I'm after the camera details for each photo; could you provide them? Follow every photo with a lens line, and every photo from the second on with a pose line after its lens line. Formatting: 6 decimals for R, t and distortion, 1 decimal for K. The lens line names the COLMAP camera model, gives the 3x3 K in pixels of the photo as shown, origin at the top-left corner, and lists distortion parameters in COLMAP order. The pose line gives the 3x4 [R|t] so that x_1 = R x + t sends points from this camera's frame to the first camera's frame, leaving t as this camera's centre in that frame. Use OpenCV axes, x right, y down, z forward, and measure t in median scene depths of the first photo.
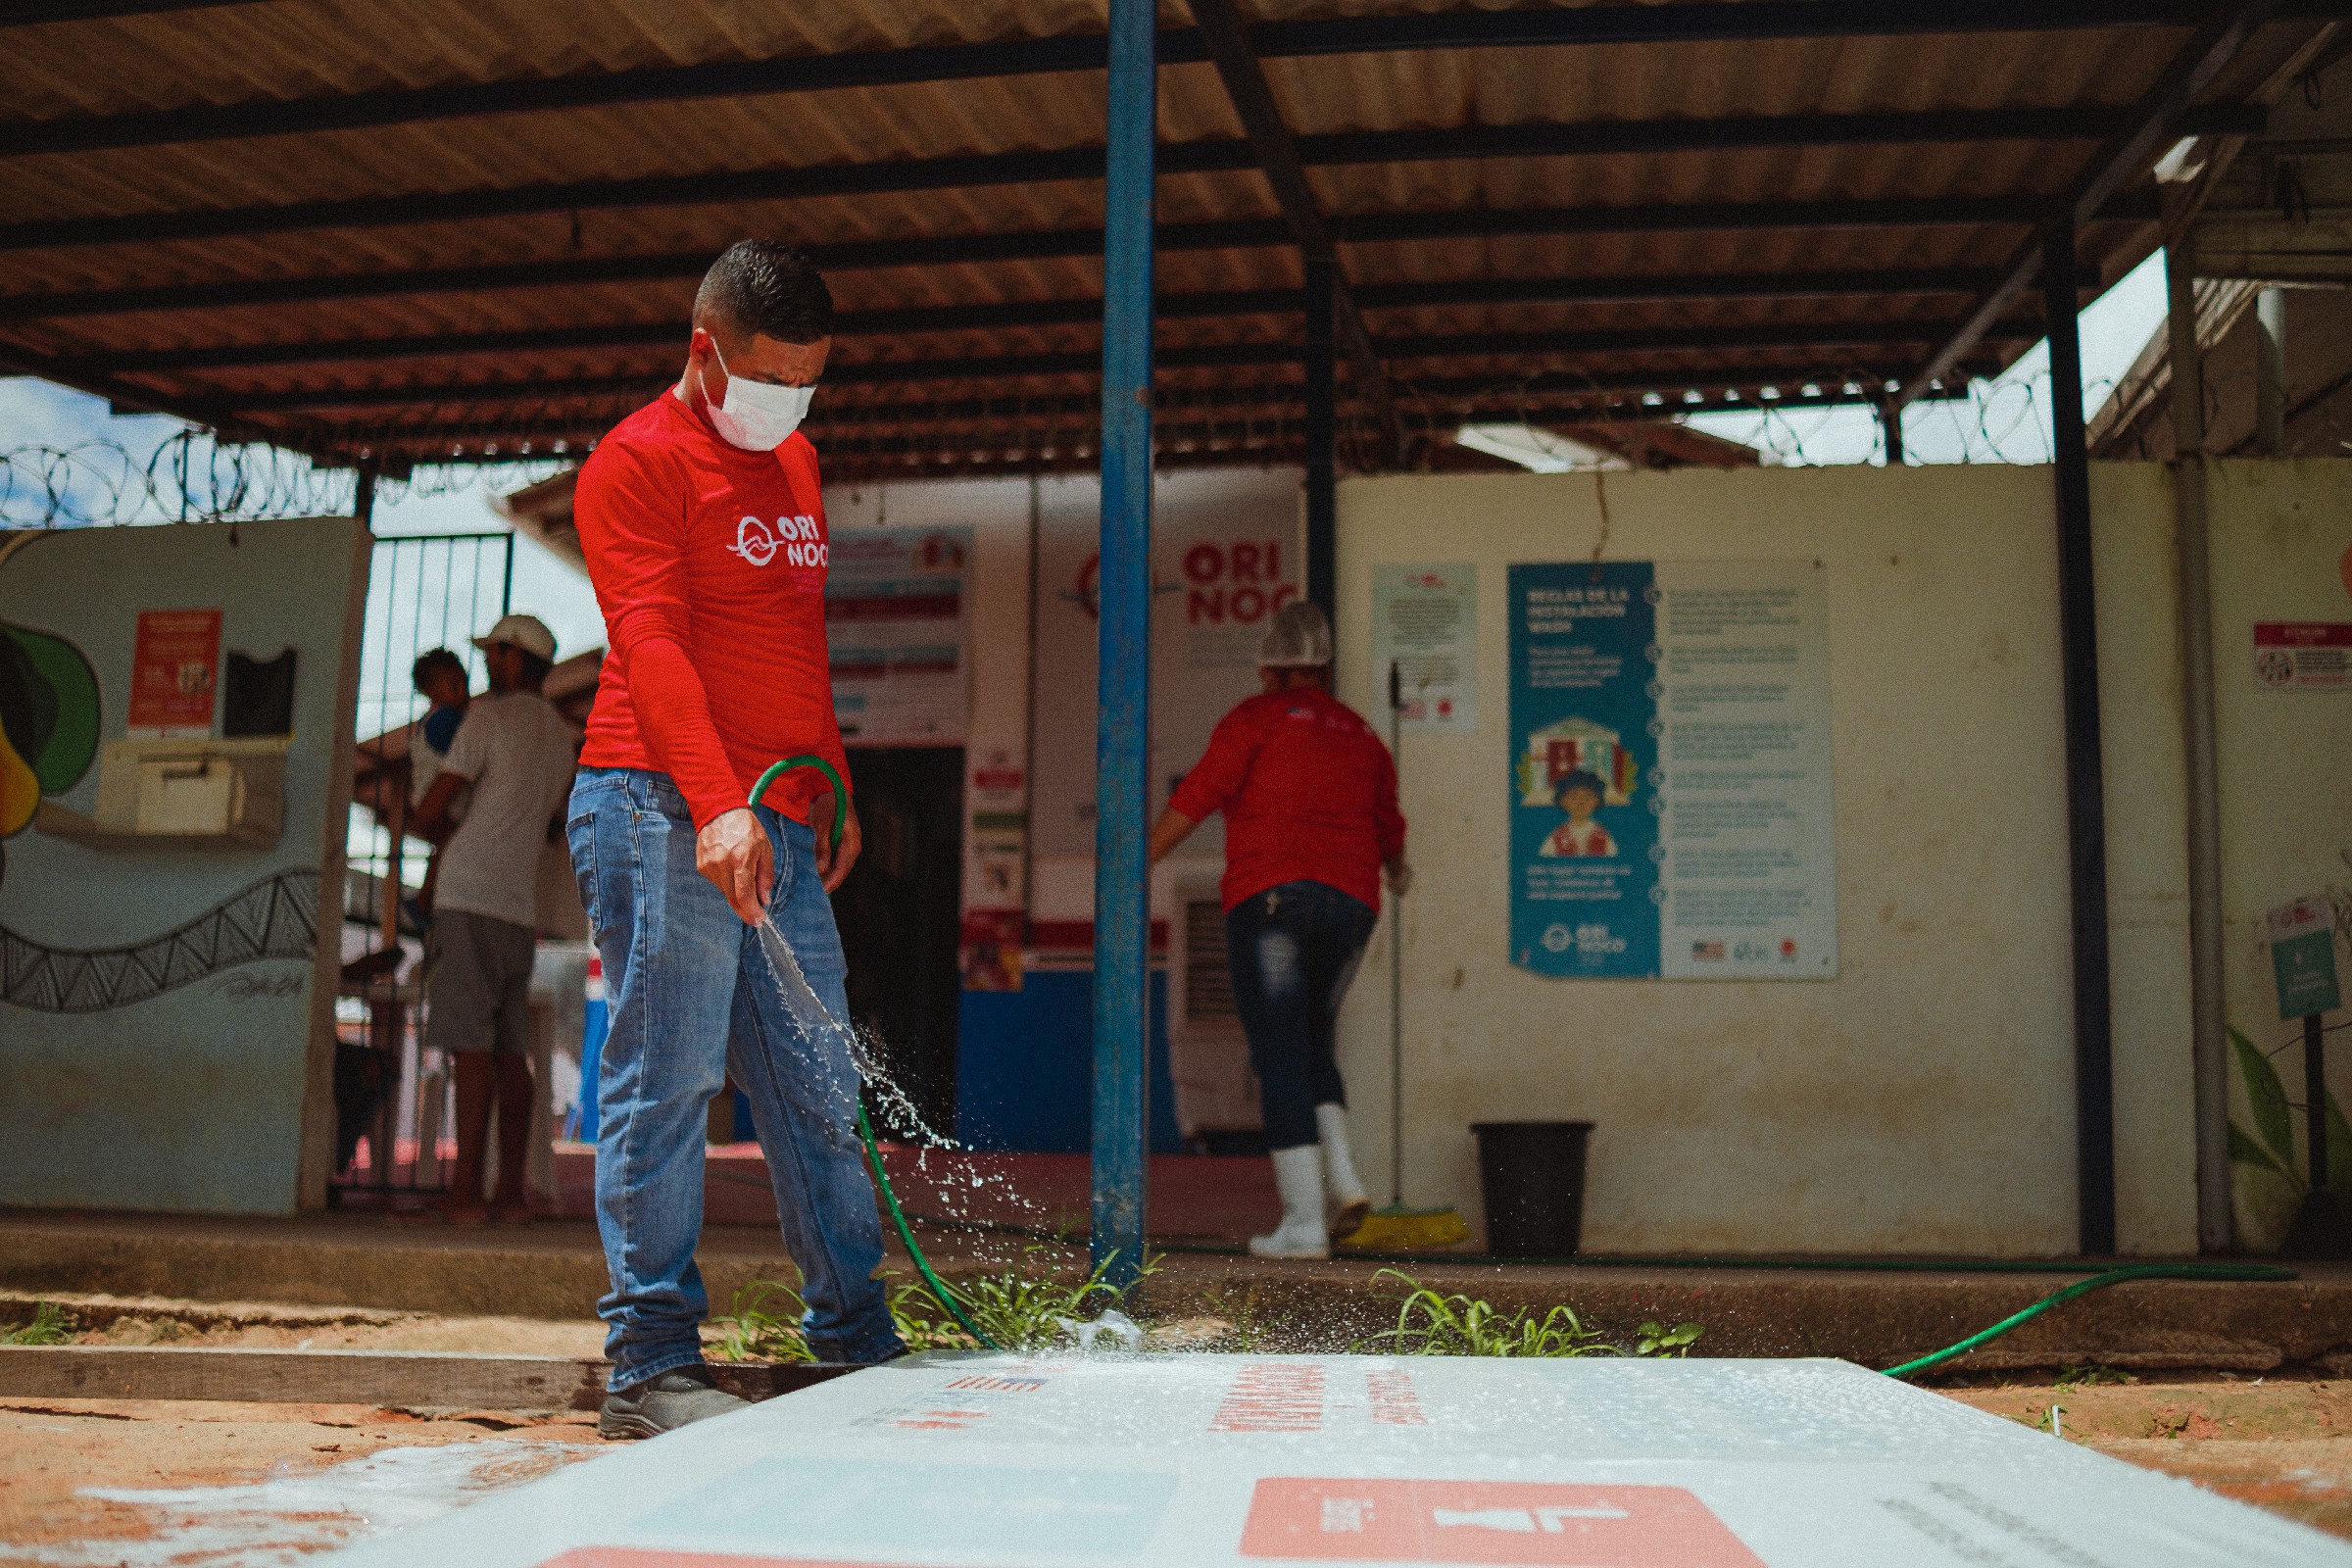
lens RADIAL K [[2356.9, 0, 1176.0], [0, 2356.9, 784.0], [0, 0, 1]] dist [-0.187767, 0.193075]
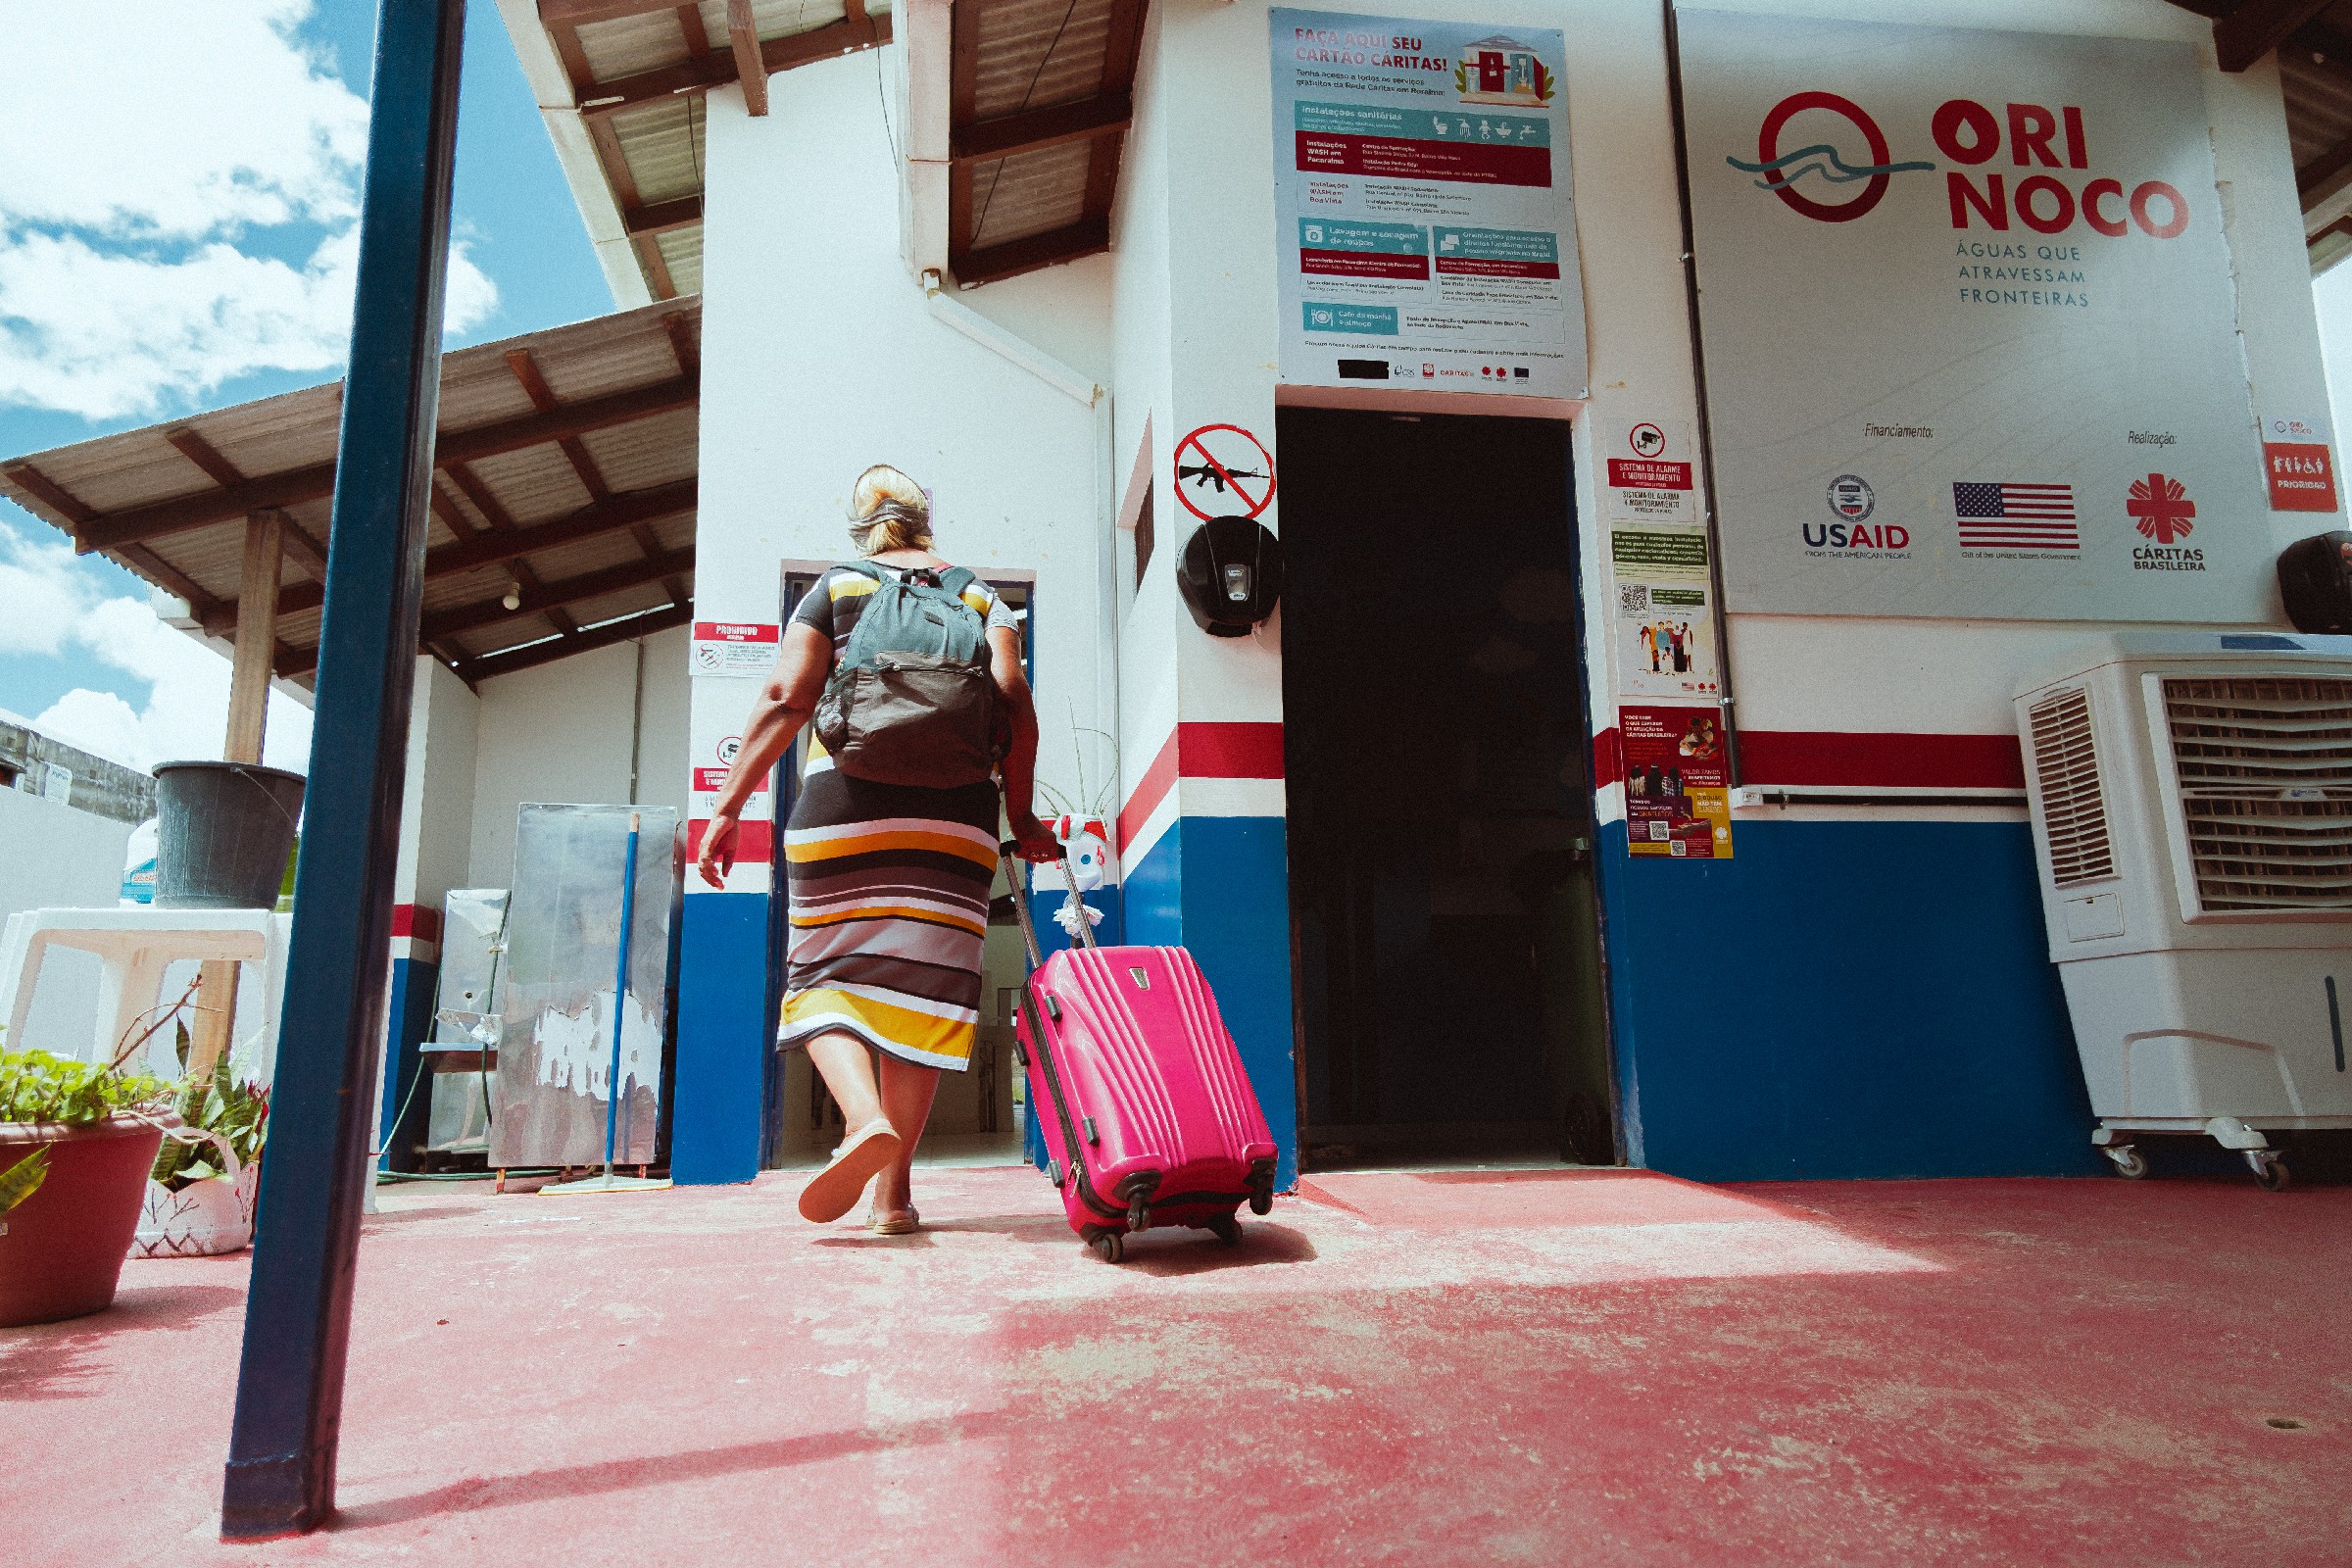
lens RADIAL K [[1563.0, 0, 1185.0], [0, 1563.0, 778.9], [0, 0, 1]] dist [0.068622, -0.026110]
pose [[0.956418, 0.027660, 0.290689, -0.515687], [-0.023510, 0.999566, -0.017760, 0.141157], [-0.291054, 0.010152, 0.956653, 1.247418]]
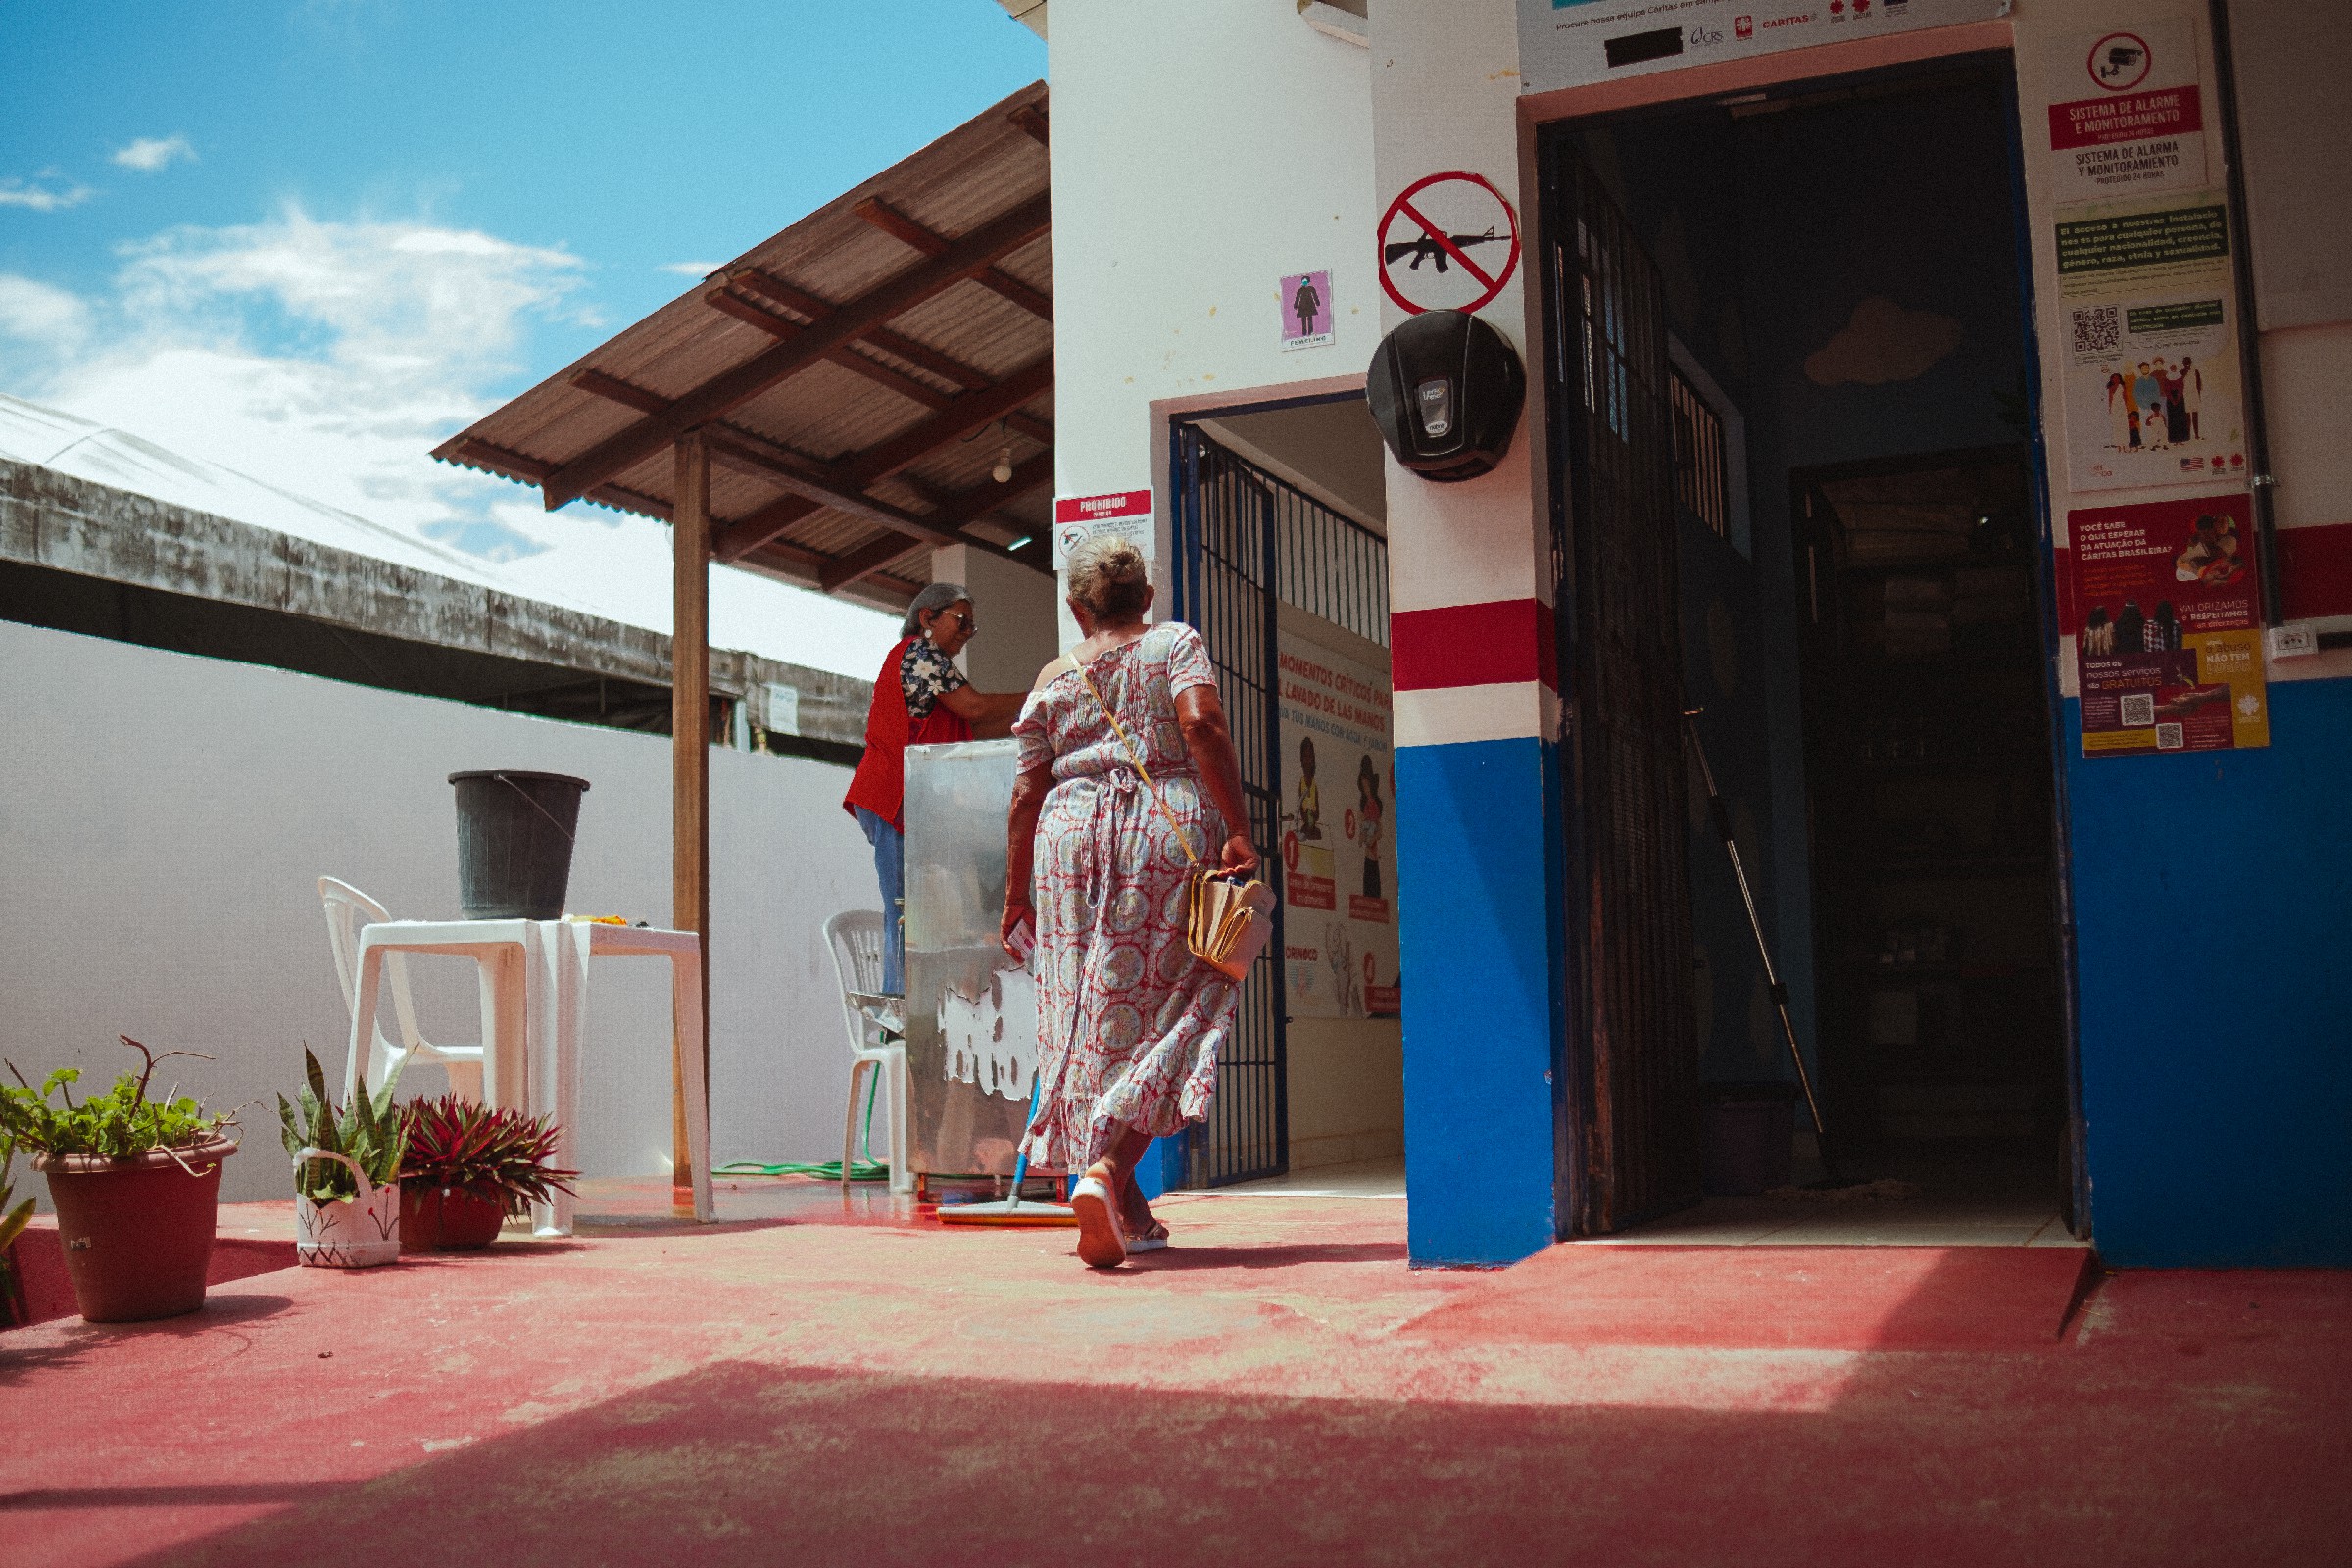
lens RADIAL K [[2356.9, 0, 1176.0], [0, 2356.9, 784.0], [0, 0, 1]] dist [-0.187767, 0.193075]
pose [[0.960203, -0.062739, -0.272164, -0.223293], [0.083065, 0.994499, 0.063805, 0.108555], [0.266664, -0.083873, 0.960133, 1.187475]]
